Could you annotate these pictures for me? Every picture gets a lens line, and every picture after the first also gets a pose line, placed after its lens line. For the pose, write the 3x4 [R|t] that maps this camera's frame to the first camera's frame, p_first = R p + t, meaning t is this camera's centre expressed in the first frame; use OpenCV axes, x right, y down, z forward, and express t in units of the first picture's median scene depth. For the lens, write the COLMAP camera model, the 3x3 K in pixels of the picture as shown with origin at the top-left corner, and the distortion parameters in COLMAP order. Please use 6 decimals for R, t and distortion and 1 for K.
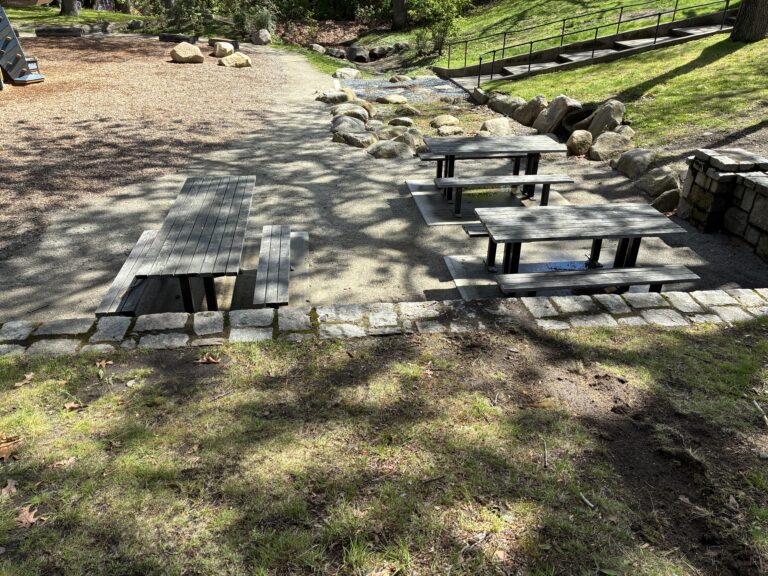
lens RADIAL K [[530.3, 0, 384.0], [0, 530.3, 288.0], [0, 0, 1]] dist [-0.002529, -0.003509]
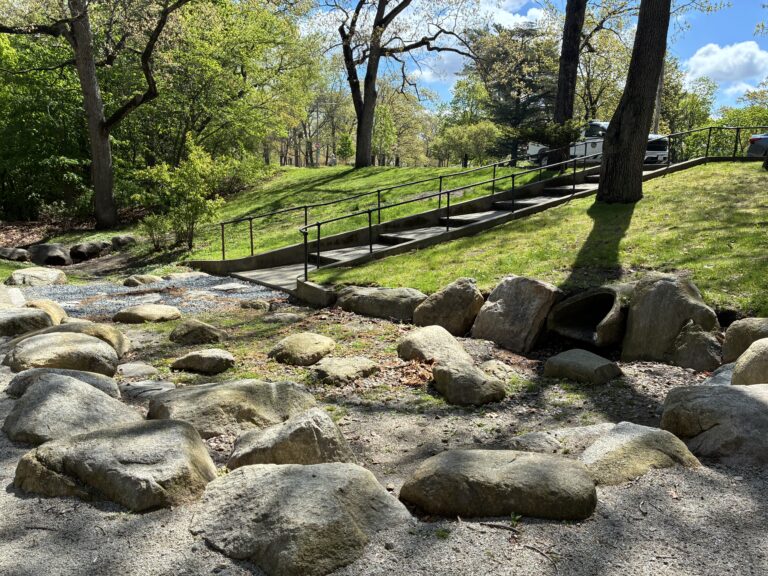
lens RADIAL K [[530.3, 0, 384.0], [0, 530.3, 288.0], [0, 0, 1]] dist [-0.002529, -0.003509]
pose [[0.859475, -0.073999, 0.505793, -0.038857], [0.250217, 0.923725, -0.290042, -0.145395], [-0.445751, 0.375842, 0.812434, 0.398164]]
